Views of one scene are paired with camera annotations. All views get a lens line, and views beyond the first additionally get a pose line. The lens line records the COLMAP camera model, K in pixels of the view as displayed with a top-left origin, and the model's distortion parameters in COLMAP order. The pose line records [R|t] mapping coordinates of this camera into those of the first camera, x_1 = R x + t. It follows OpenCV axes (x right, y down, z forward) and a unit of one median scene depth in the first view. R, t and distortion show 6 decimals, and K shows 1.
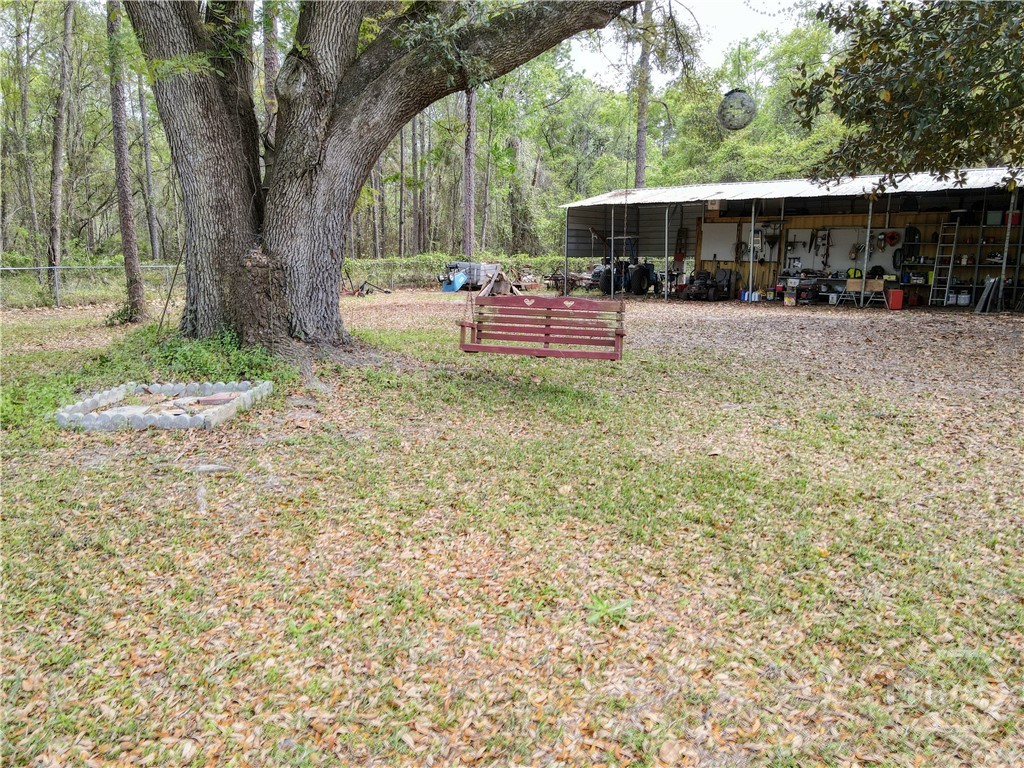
lens RADIAL K [[753.7, 0, 512.2], [0, 753.7, 383.9], [0, 0, 1]] dist [0.013739, 0.005826]
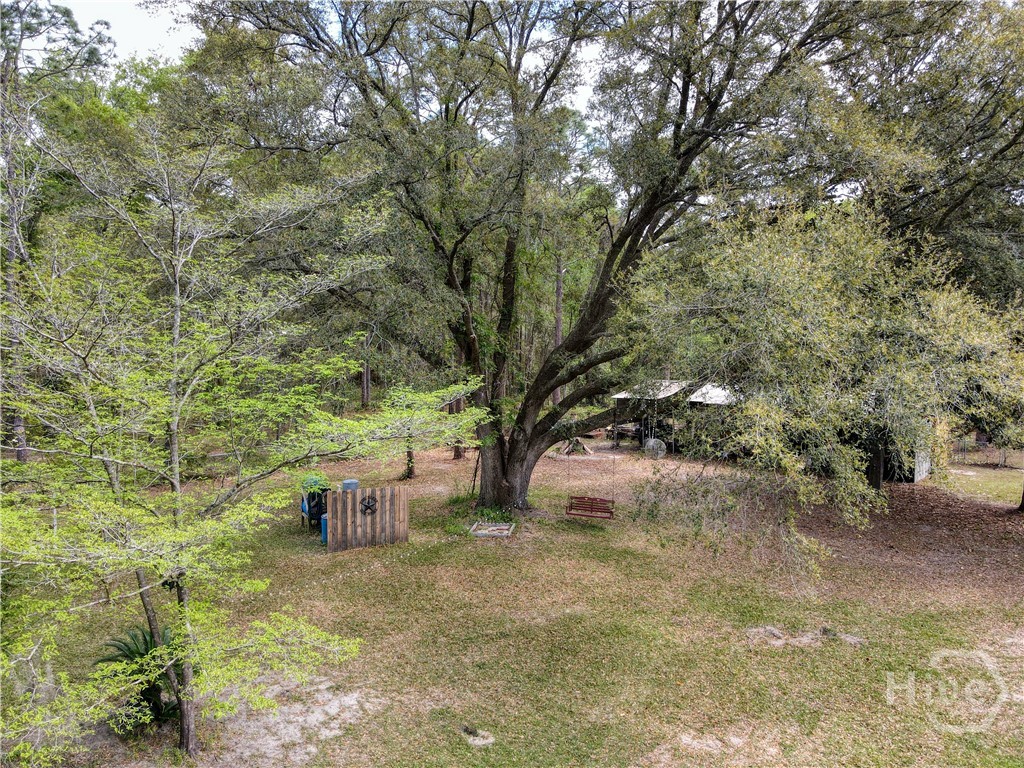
lens RADIAL K [[753.7, 0, 511.4], [0, 753.7, 384.2], [0, 0, 1]] dist [0.013739, 0.005826]
pose [[0.994680, 0.001363, -0.103000, 0.036081], [-0.012312, 0.994317, -0.105745, -0.258238], [0.102270, 0.106450, 0.989045, -2.420413]]
